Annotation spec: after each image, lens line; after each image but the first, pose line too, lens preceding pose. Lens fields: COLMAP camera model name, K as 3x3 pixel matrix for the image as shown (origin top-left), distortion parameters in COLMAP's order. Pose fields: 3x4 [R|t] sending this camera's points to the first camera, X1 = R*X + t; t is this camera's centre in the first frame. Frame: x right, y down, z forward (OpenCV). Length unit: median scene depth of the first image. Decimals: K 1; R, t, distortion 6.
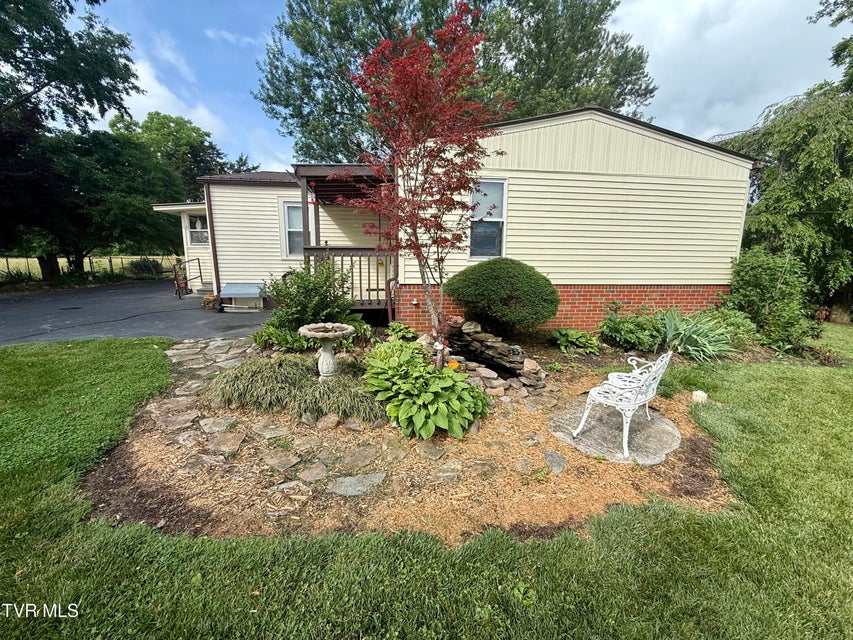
lens RADIAL K [[338.8, 0, 426.5], [0, 338.8, 320.0], [0, 0, 1]] dist [-0.001049, -0.000025]
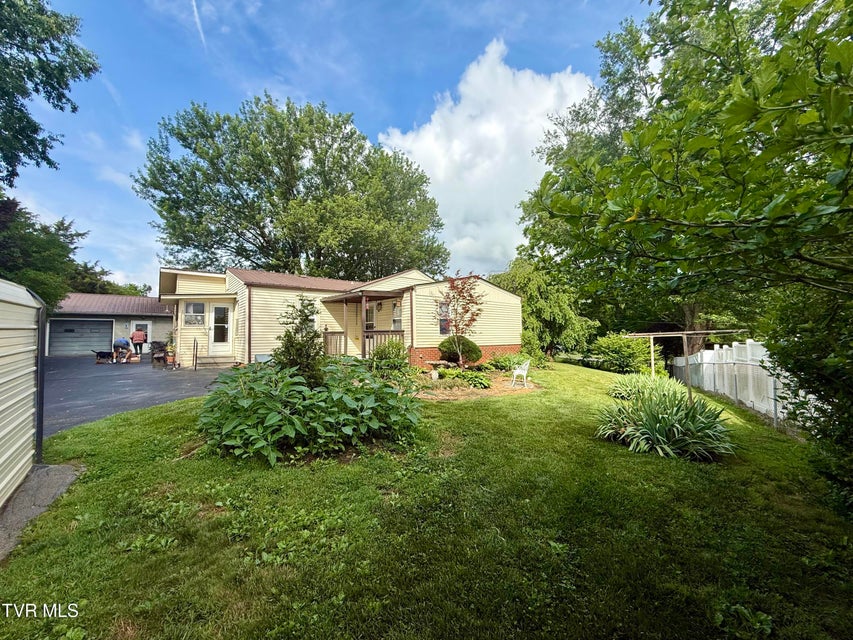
lens RADIAL K [[338.8, 0, 426.5], [0, 338.8, 320.0], [0, 0, 1]] dist [-0.001049, -0.000025]
pose [[0.845236, 0.009092, 0.534316, -0.720443], [0.103509, 0.978134, -0.180385, 0.071205], [-0.524272, 0.207774, 0.825814, -0.514443]]
